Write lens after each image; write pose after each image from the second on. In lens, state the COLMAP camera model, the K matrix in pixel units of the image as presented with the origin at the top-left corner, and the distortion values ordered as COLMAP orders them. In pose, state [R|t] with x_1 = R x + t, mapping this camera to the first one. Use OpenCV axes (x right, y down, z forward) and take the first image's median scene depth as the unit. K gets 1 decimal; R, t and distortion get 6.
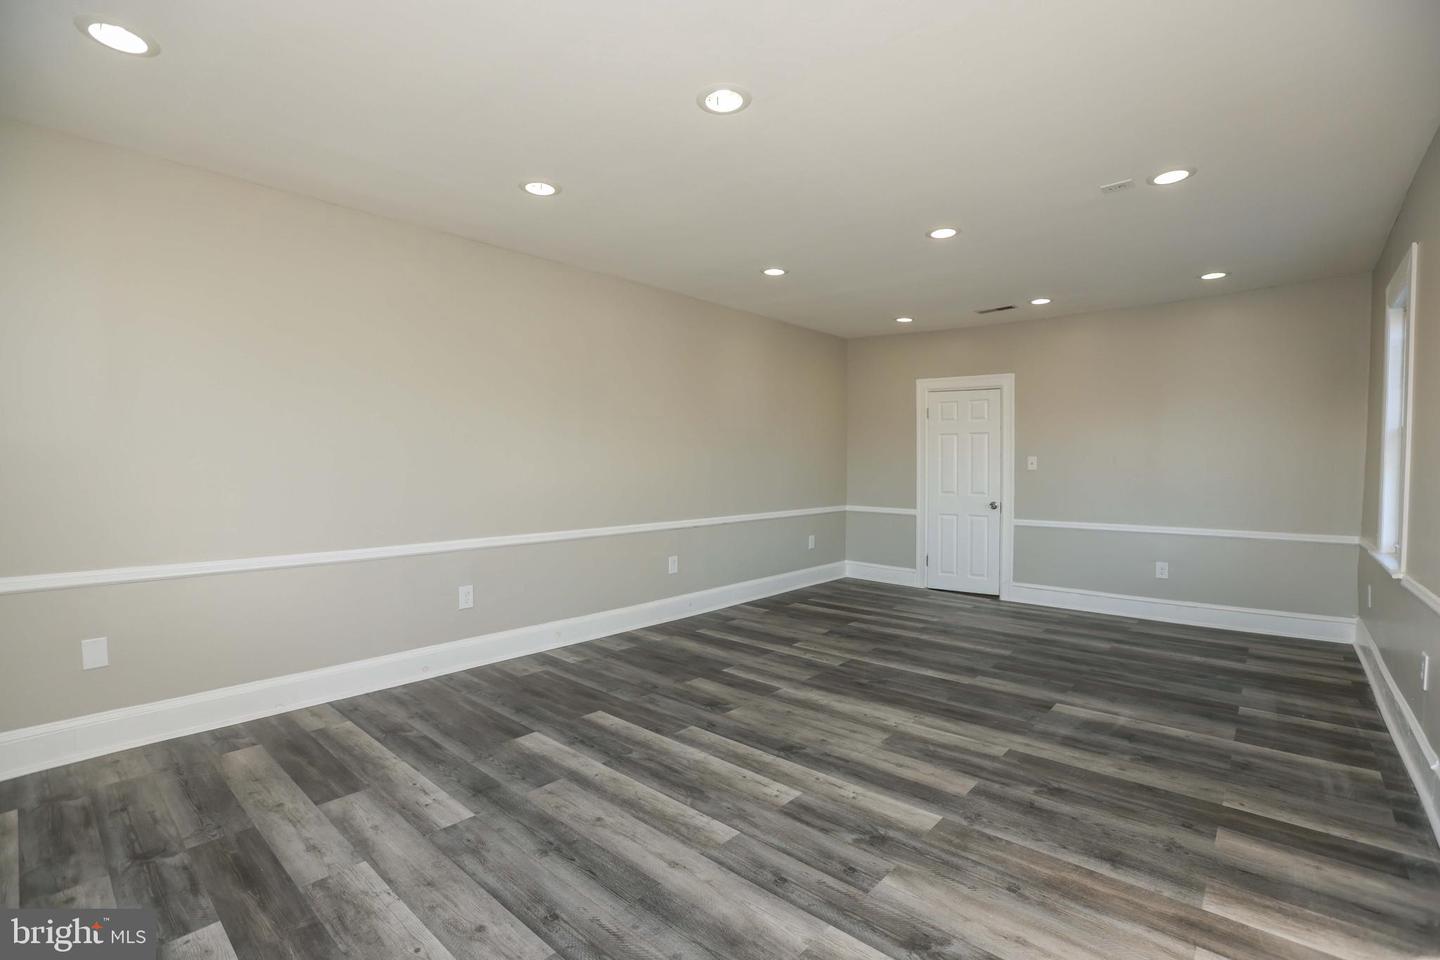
lens RADIAL K [[648.9, 0, 728.9], [0, 648.9, 461.6], [0, 0, 1]] dist [-0.047558, 0.013362]
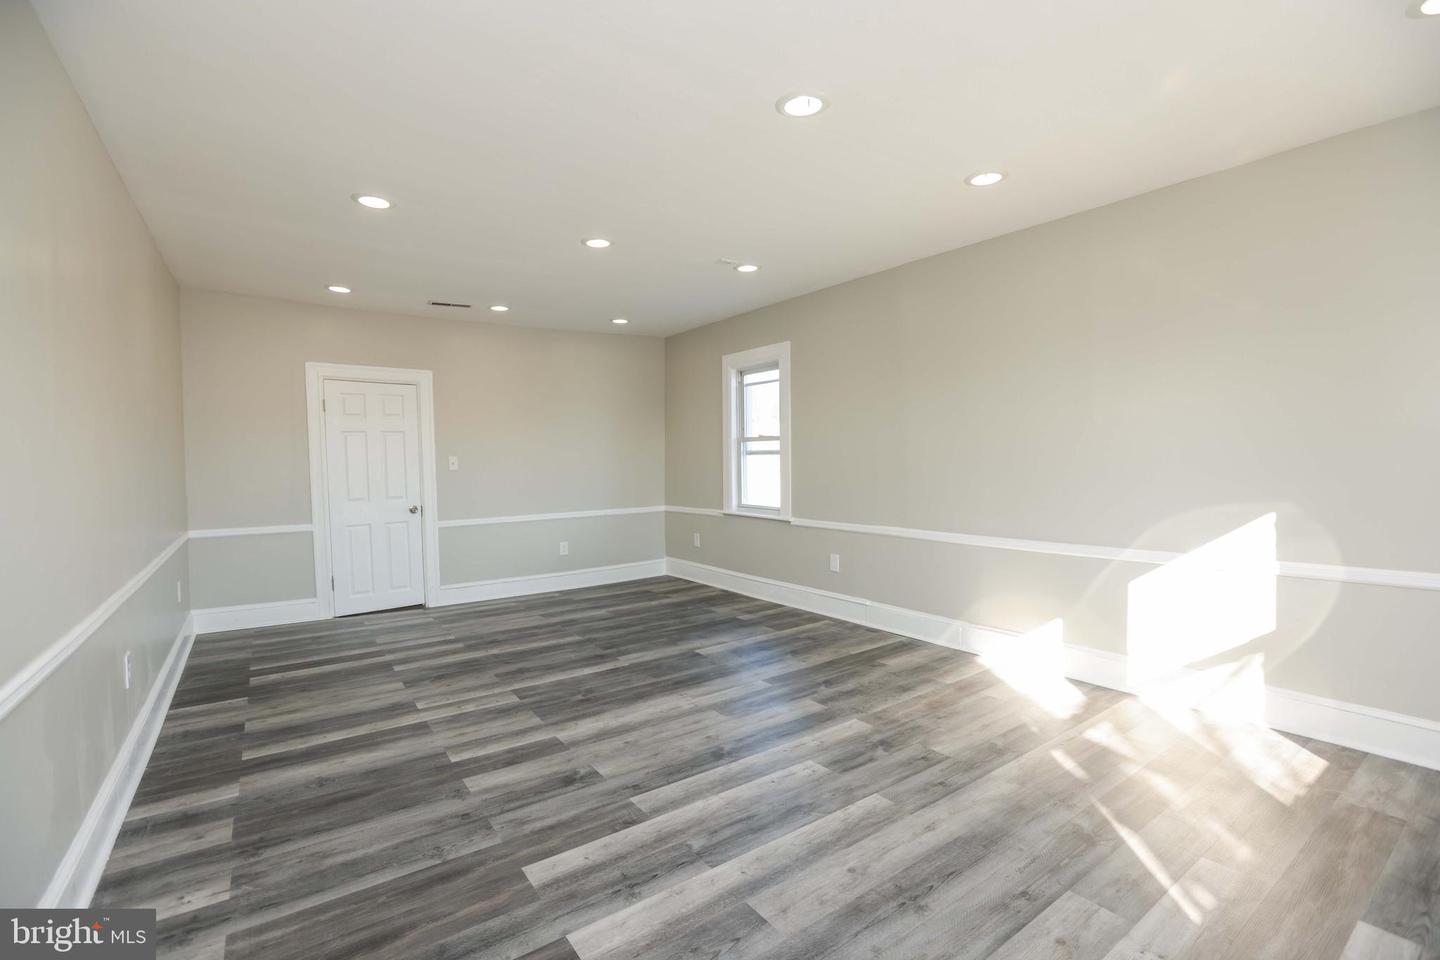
lens RADIAL K [[648.9, 0, 729.2], [0, 648.9, 452.6], [0, 0, 1]] dist [-0.047558, 0.013362]
pose [[0.224828, -0.000695, 0.974398, -0.689606], [0.010347, 0.999945, -0.001674, -0.013842], [-0.974344, 0.010458, 0.224823, 0.600001]]
